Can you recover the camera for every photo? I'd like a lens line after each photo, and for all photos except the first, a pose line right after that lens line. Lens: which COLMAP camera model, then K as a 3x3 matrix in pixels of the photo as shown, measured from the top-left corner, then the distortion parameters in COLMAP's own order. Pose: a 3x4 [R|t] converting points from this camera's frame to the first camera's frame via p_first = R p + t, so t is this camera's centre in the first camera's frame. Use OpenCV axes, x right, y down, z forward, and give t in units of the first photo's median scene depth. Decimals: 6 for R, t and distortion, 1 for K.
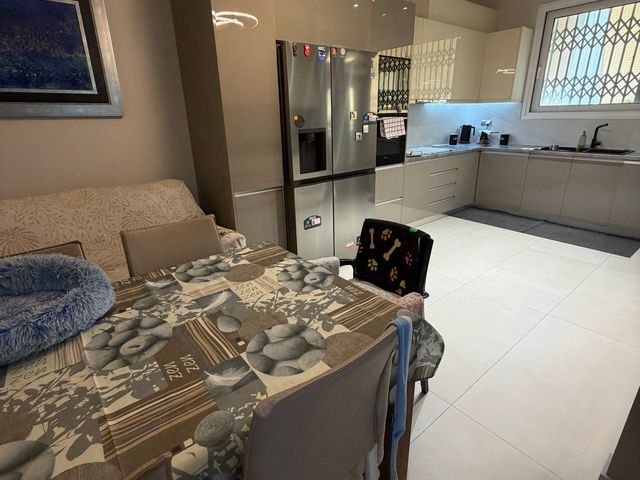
lens RADIAL K [[343.4, 0, 321.1], [0, 343.4, 238.8], [0, 0, 1]] dist [-0.000666, -0.001423]
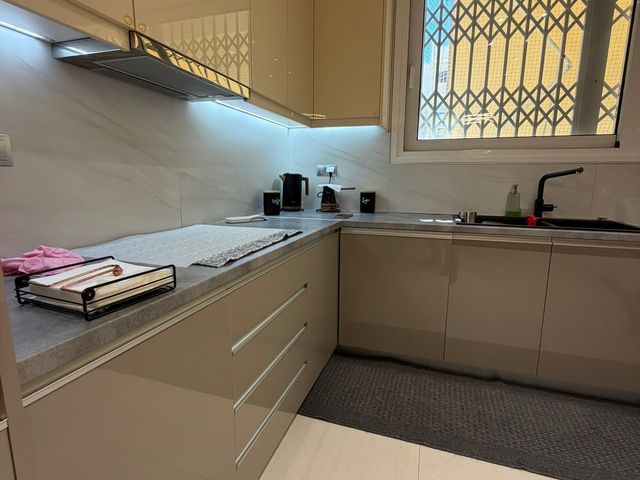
lens RADIAL K [[343.4, 0, 319.6], [0, 343.4, 238.6], [0, 0, 1]] dist [-0.000666, -0.001423]
pose [[0.844783, -0.062879, 0.531403, 0.216355], [0.157113, 0.978449, -0.133990, -0.188955], [-0.511525, 0.196682, 0.836456, 0.653305]]
